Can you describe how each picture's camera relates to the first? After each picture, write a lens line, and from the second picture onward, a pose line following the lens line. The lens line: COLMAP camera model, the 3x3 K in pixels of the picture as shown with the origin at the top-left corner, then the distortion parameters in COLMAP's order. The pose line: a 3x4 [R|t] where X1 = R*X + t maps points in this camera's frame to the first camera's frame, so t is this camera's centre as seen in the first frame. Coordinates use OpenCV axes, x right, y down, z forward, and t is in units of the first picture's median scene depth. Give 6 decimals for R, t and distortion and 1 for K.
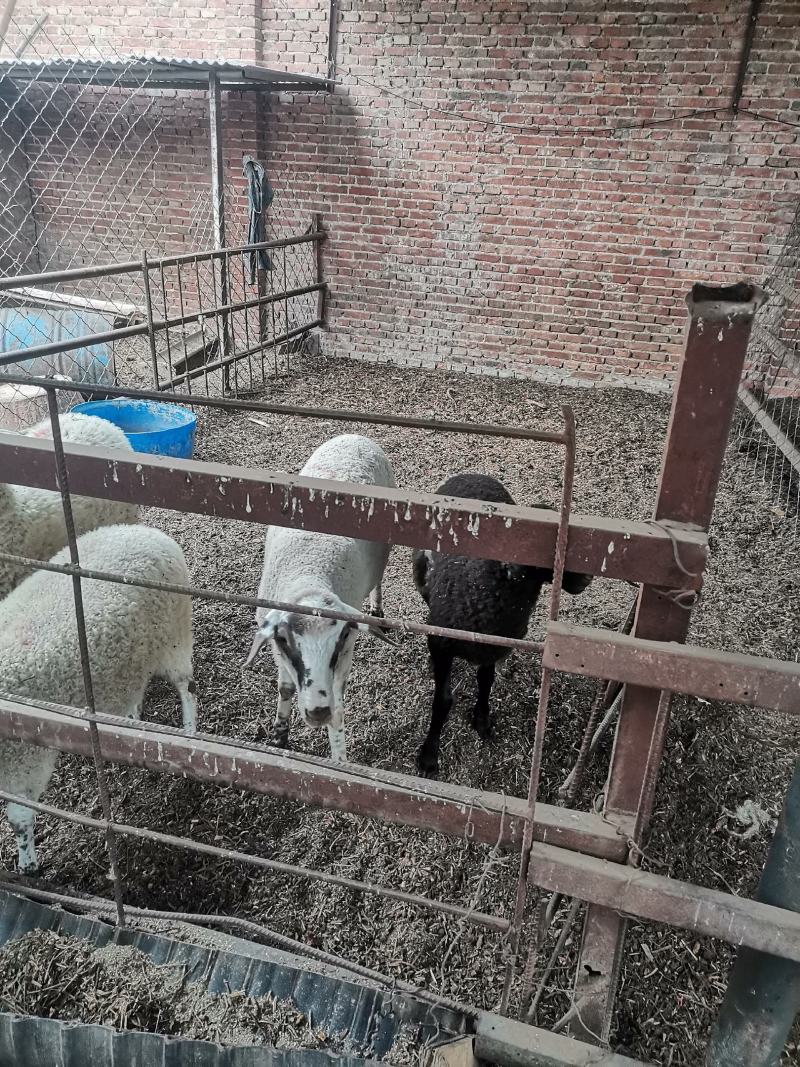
lens RADIAL K [[806.5, 0, 403.9], [0, 806.5, 536.2], [0, 0, 1]] dist [0.036190, -0.016839]
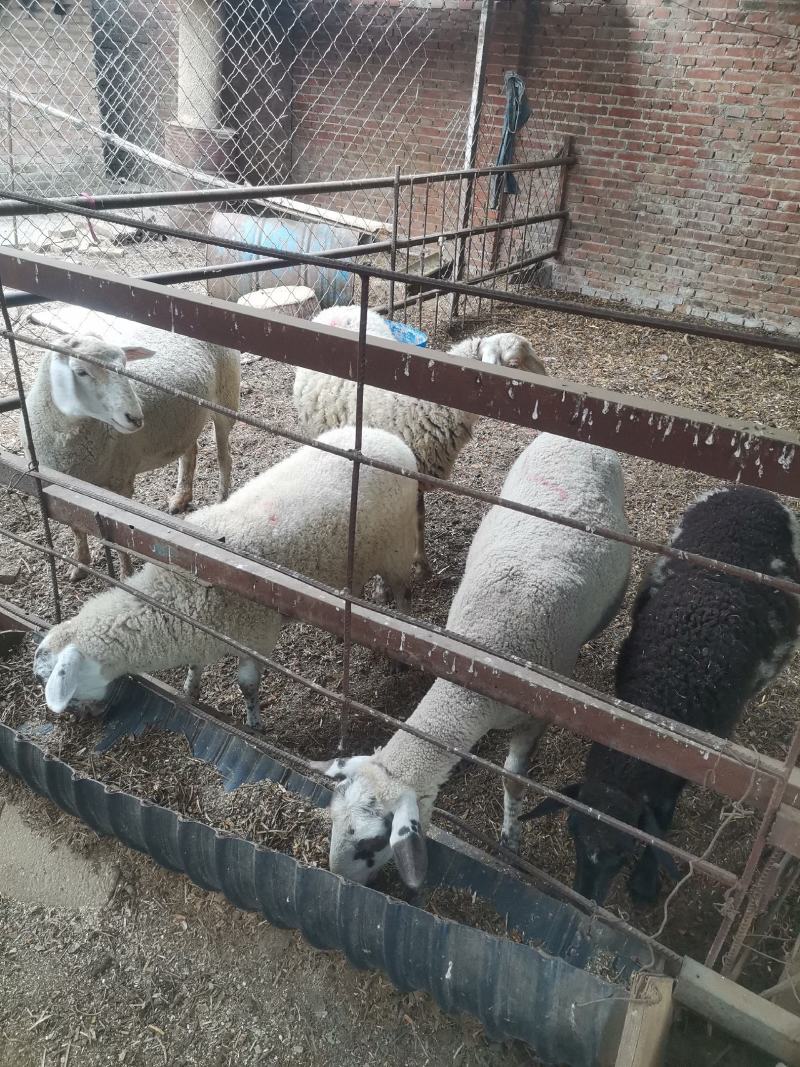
lens RADIAL K [[806.5, 0, 399.4], [0, 806.5, 537.9], [0, 0, 1]] dist [0.036190, -0.016839]
pose [[0.963242, 0.148155, -0.224088, -0.019512], [-0.130685, 0.987242, 0.090964, 0.008292], [0.234706, -0.058335, 0.970314, -0.001301]]
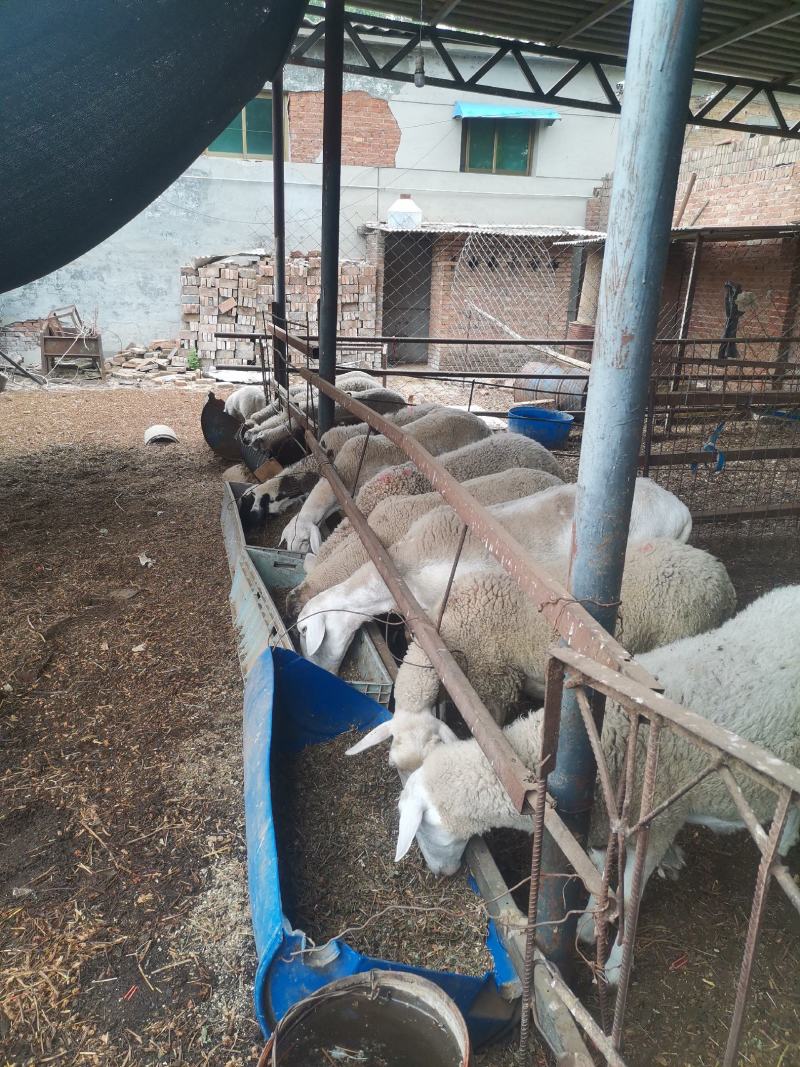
lens RADIAL K [[806.5, 0, 402.6], [0, 806.5, 536.0], [0, 0, 1]] dist [0.036190, -0.016839]
pose [[0.507860, 0.223232, -0.832013, 0.810524], [-0.347940, 0.936708, 0.038939, 0.113690], [0.788046, 0.269715, 0.553388, -0.160507]]
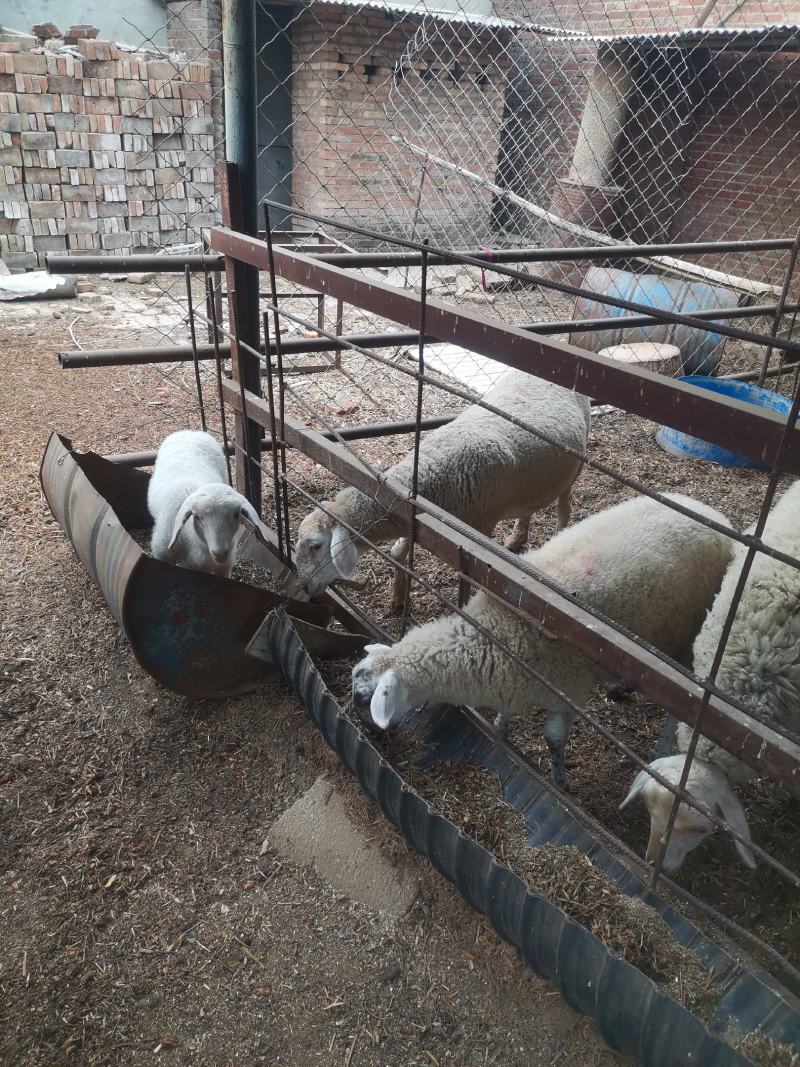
lens RADIAL K [[806.5, 0, 393.2], [0, 806.5, 535.8], [0, 0, 1]] dist [0.036190, -0.016839]
pose [[0.770673, 0.292853, -0.565950, -0.036021], [-0.278167, 0.953661, 0.114686, 0.008004], [0.573311, 0.069043, 0.816424, -0.010159]]
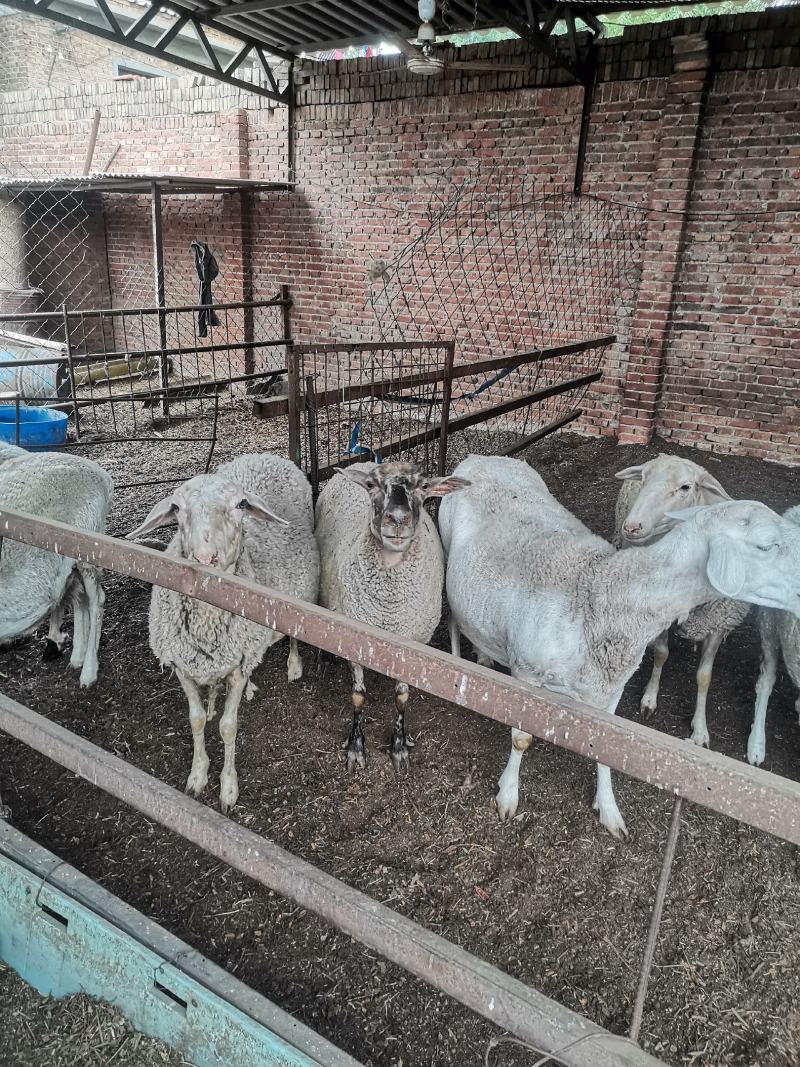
lens RADIAL K [[806.5, 0, 392.8], [0, 806.5, 532.2], [0, 0, 1]] dist [0.036190, -0.016839]
pose [[0.955806, 0.078415, -0.283348, 0.503830], [-0.106485, 0.990671, -0.085039, 0.076106], [0.274037, 0.111453, 0.955239, -0.111960]]
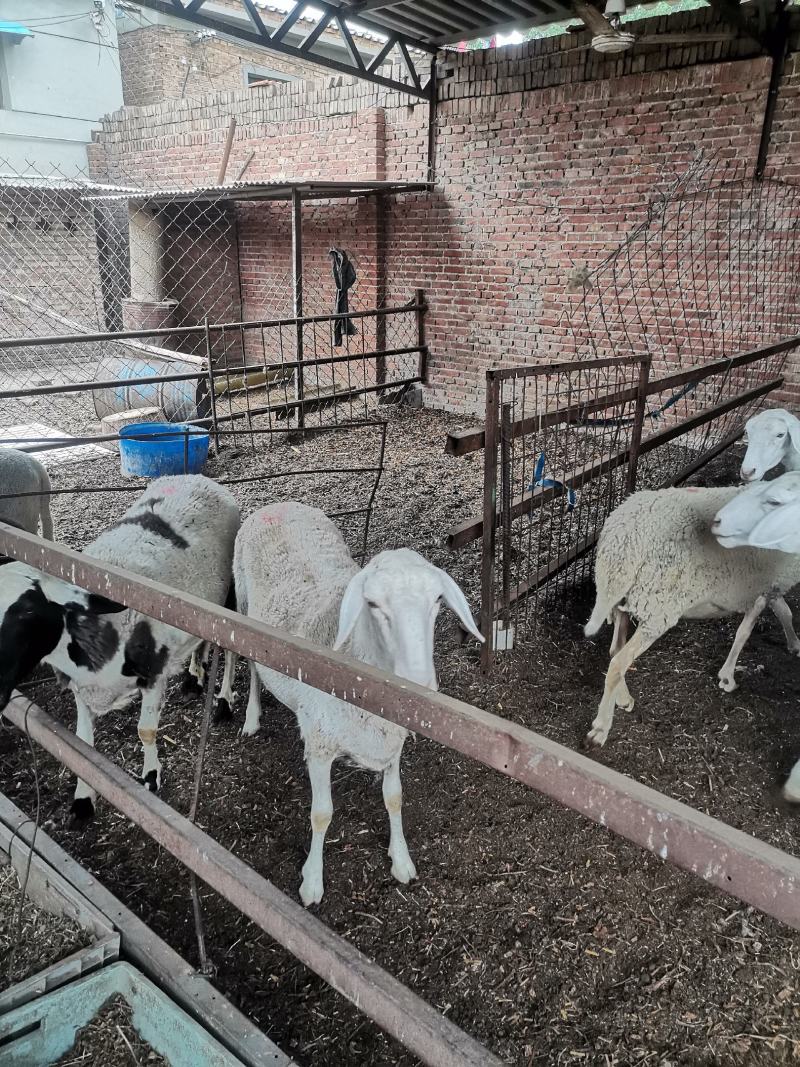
lens RADIAL K [[806.5, 0, 390.6], [0, 806.5, 535.8], [0, 0, 1]] dist [0.036190, -0.016839]
pose [[0.909929, 0.092484, -0.404322, 0.427578], [-0.128906, 0.989606, -0.063742, 0.047688], [0.394225, 0.110121, 0.912393, -0.069609]]
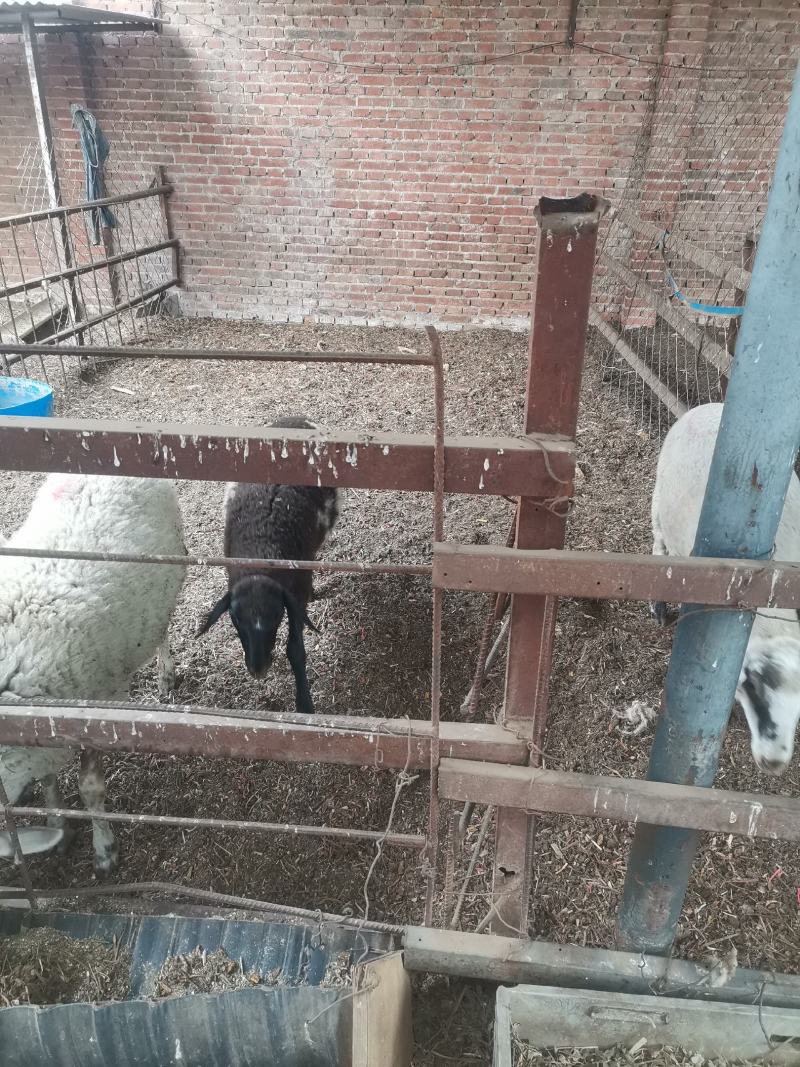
lens RADIAL K [[806.5, 0, 406.2], [0, 806.5, 536.4], [0, 0, 1]] dist [0.036190, -0.016839]
pose [[0.984997, -0.105651, 0.136450, 0.000976], [0.098305, 0.993375, 0.059517, 0.005423], [-0.141834, -0.045211, 0.988857, -0.000704]]
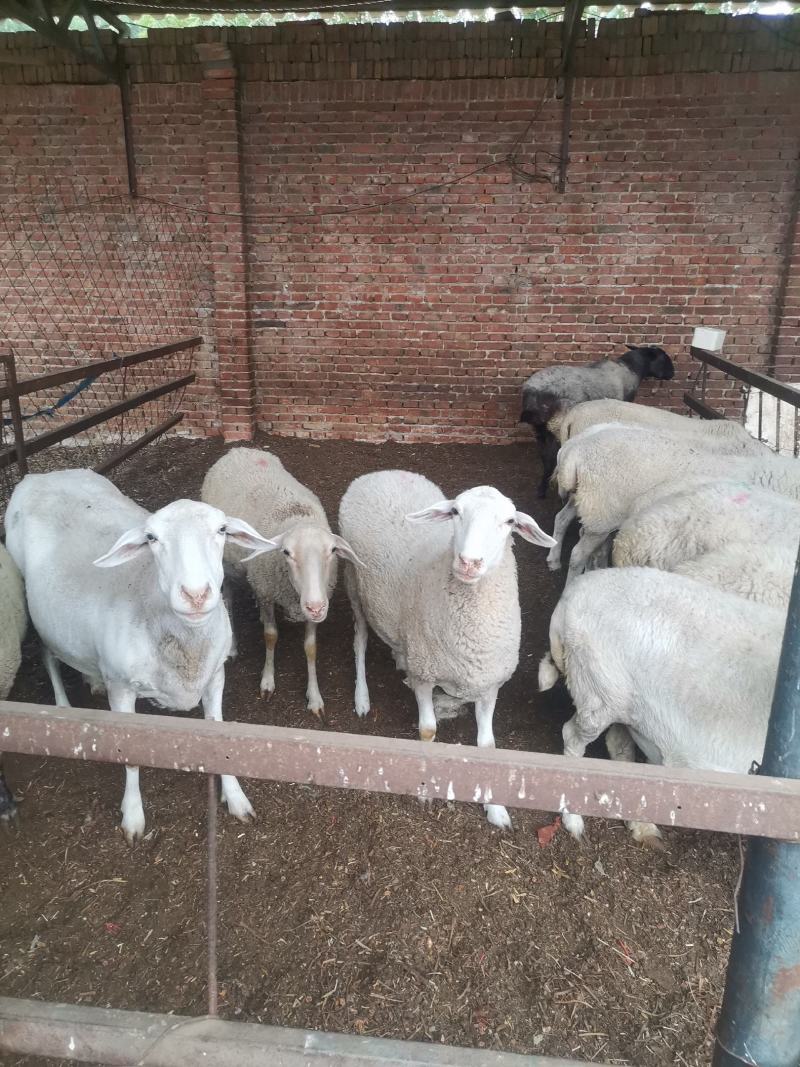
lens RADIAL K [[806.5, 0, 399.1], [0, 806.5, 531.7], [0, 0, 1]] dist [0.036190, -0.016839]
pose [[0.983213, -0.102259, 0.151112, 0.532706], [0.116143, 0.989495, -0.086083, 0.077595], [-0.140722, 0.102189, 0.984761, -0.112980]]
